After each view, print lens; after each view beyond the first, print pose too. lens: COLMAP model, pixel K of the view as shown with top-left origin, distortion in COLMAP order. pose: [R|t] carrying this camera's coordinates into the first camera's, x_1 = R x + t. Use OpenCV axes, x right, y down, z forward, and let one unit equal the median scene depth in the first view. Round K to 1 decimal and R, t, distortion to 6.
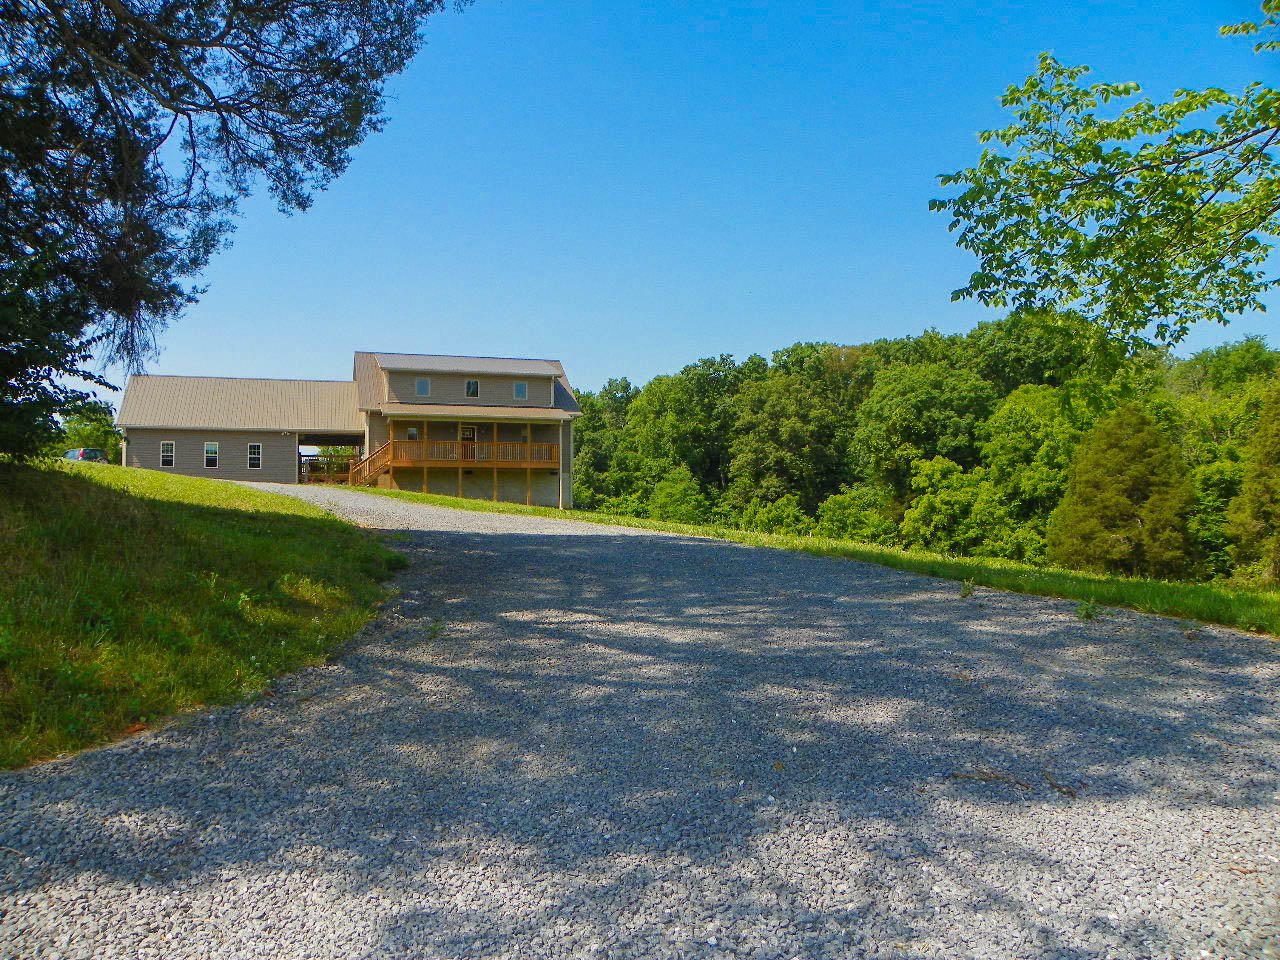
lens RADIAL K [[976.2, 0, 637.9], [0, 976.2, 482.4], [0, 0, 1]] dist [-0.159830, 0.110392]
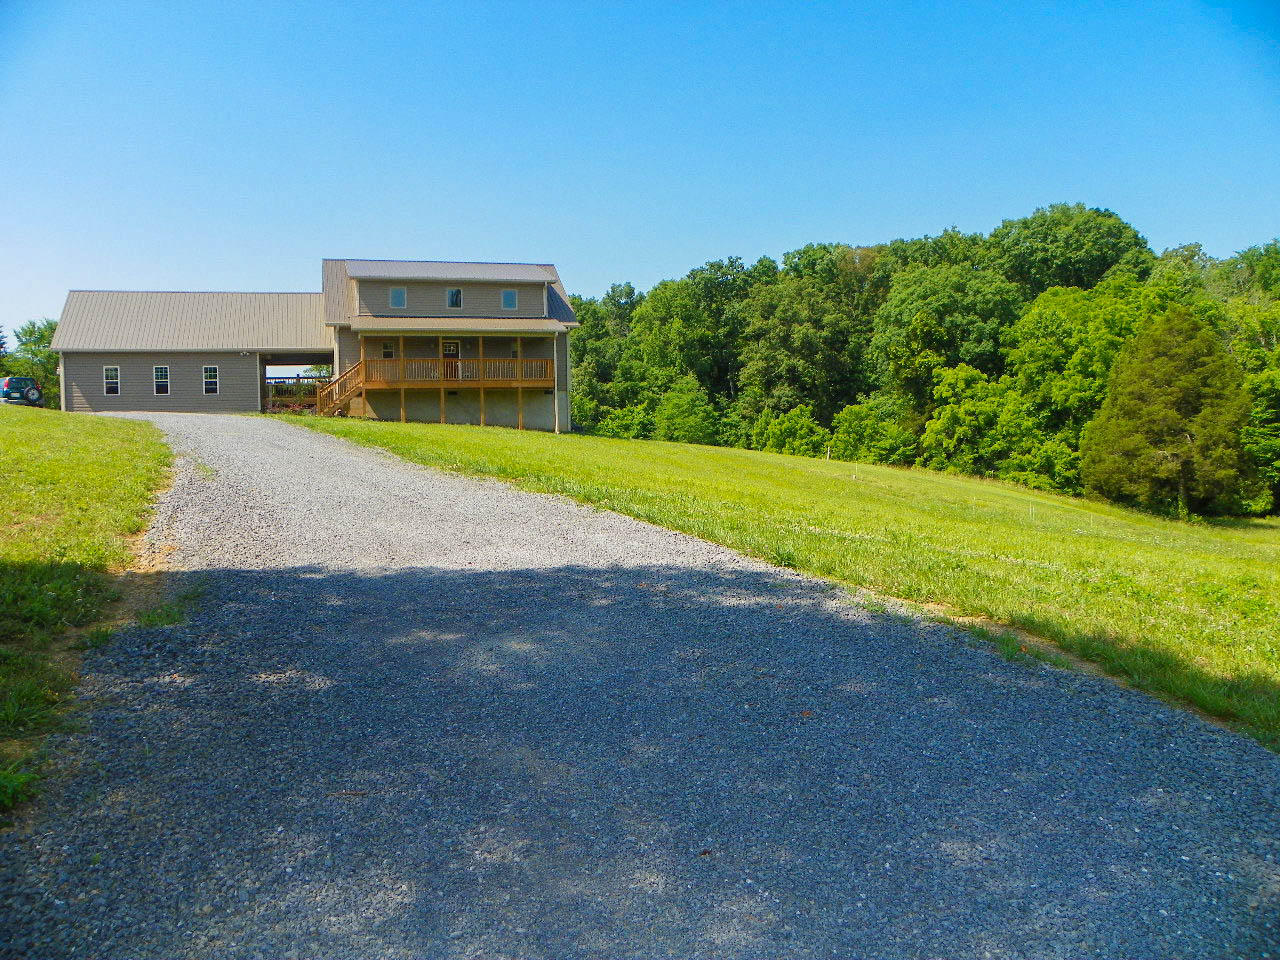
lens RADIAL K [[976.2, 0, 637.9], [0, 976.2, 482.4], [0, 0, 1]] dist [-0.159830, 0.110392]
pose [[0.999897, -0.012392, -0.007252, 0.000333], [0.013030, 0.995320, 0.095750, -0.005724], [0.006031, -0.095834, 0.995379, 0.054017]]
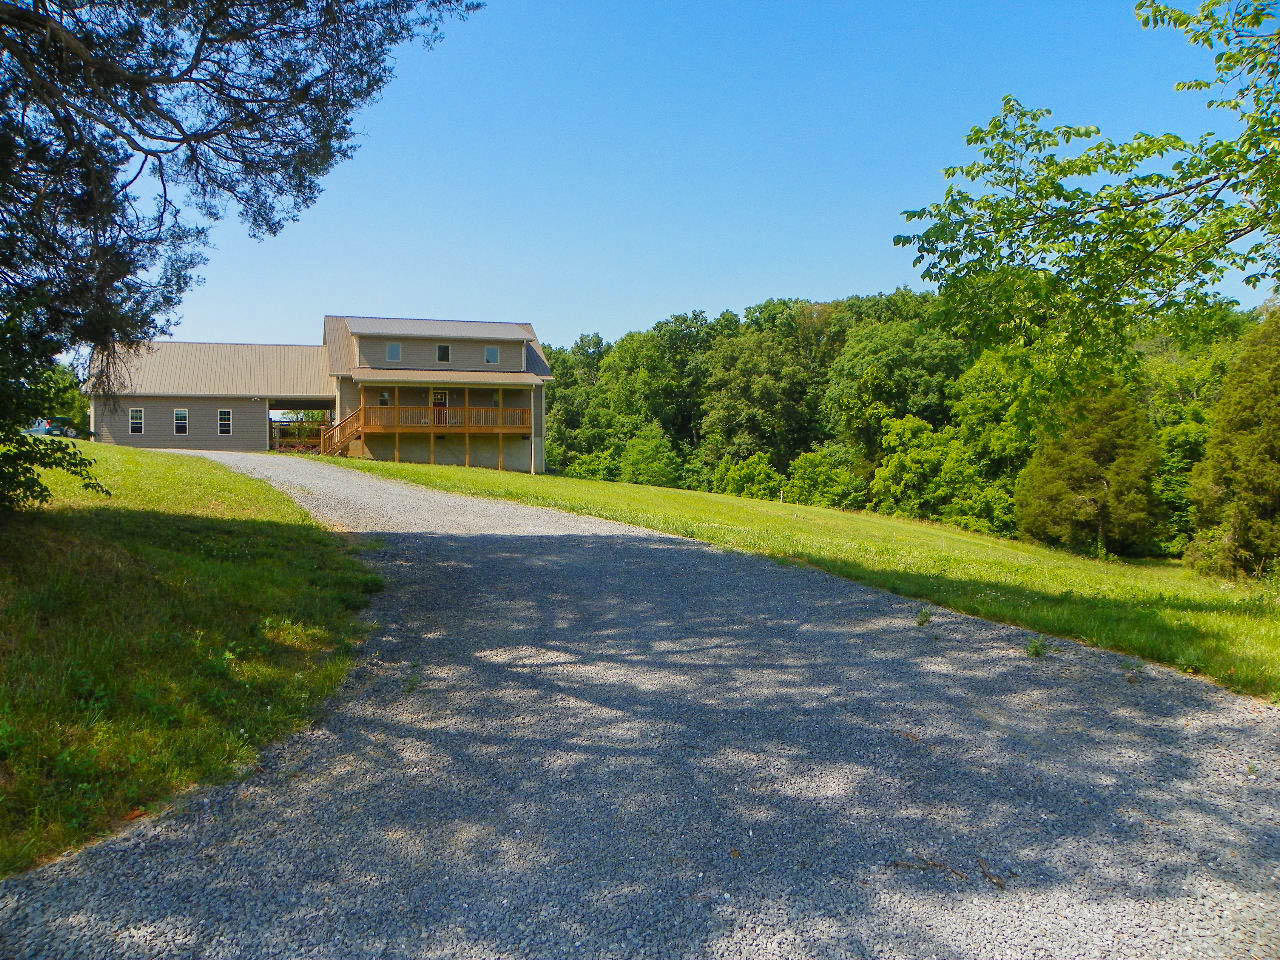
lens RADIAL K [[976.2, 0, 637.9], [0, 976.2, 482.4], [0, 0, 1]] dist [-0.159830, 0.110392]
pose [[0.999596, -0.001880, 0.028346, 0.000198], [0.000501, 0.998819, 0.048577, -0.006050], [-0.028404, -0.048544, 0.998417, -0.001953]]
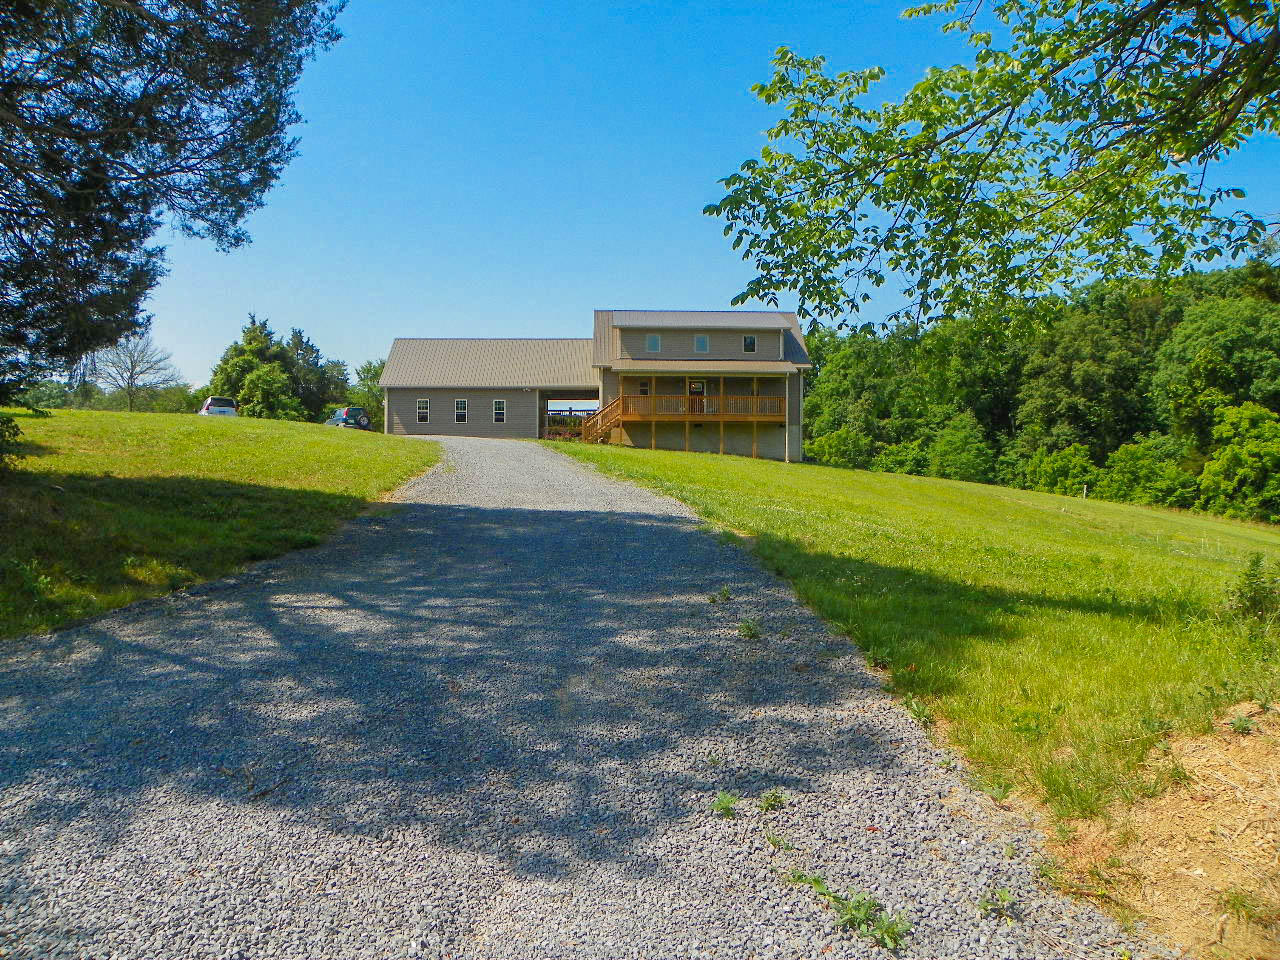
lens RADIAL K [[976.2, 0, 637.9], [0, 976.2, 482.4], [0, 0, 1]] dist [-0.159830, 0.110392]
pose [[0.951018, 0.013871, -0.308824, 0.041109], [0.004028, 0.998352, 0.057246, -0.004672], [0.309109, -0.055686, 0.949395, 0.000268]]
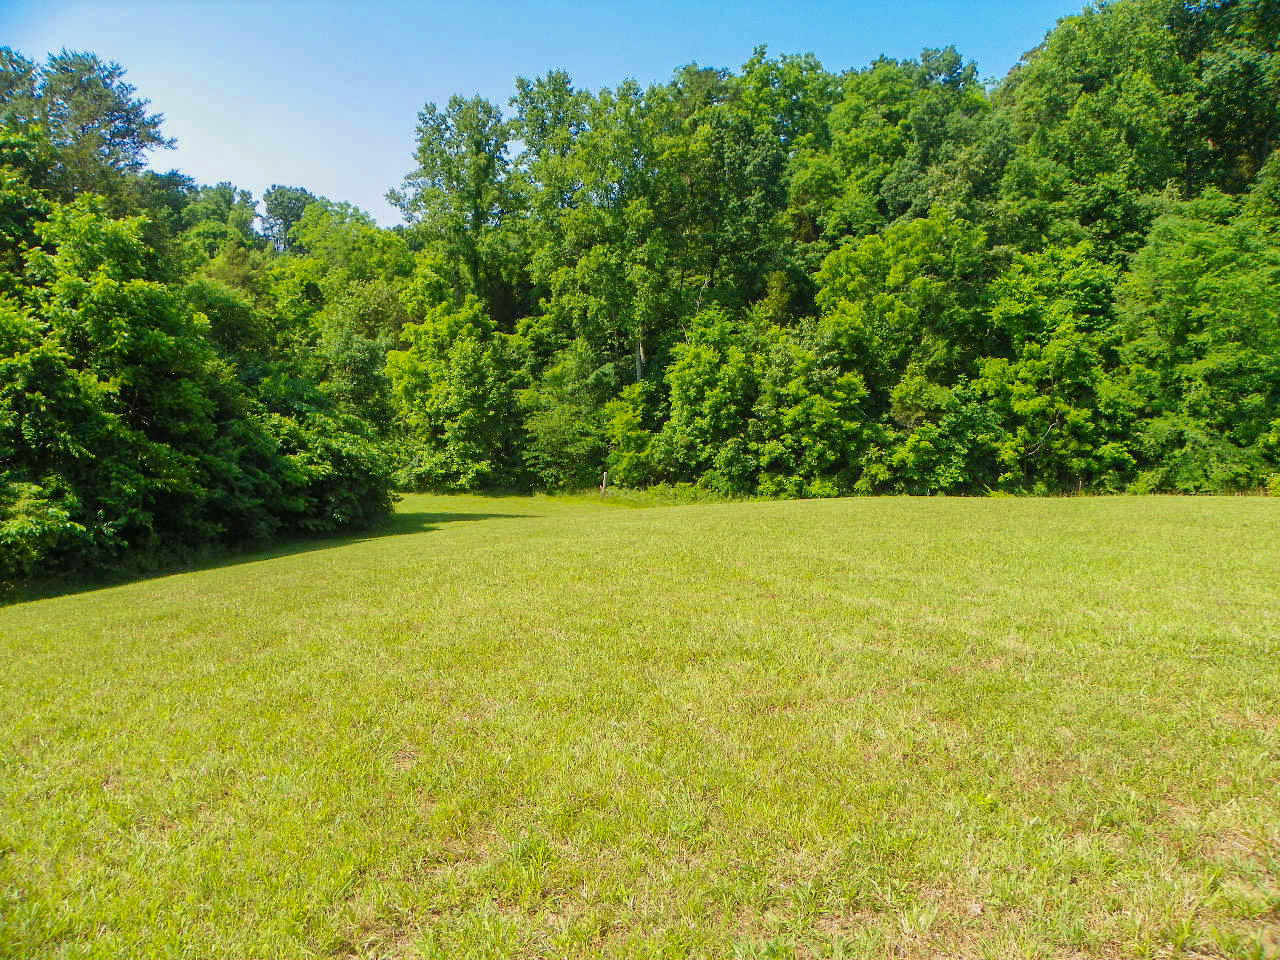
lens RADIAL K [[983.2, 0, 639.9], [0, 983.2, 475.3], [0, 0, 1]] dist [-0.152700, 0.107869]
pose [[0.985977, 0.036988, -0.162731, -0.169690], [0.000954, 0.973863, 0.227136, 0.019919], [0.166879, -0.224106, 0.960171, 0.684575]]
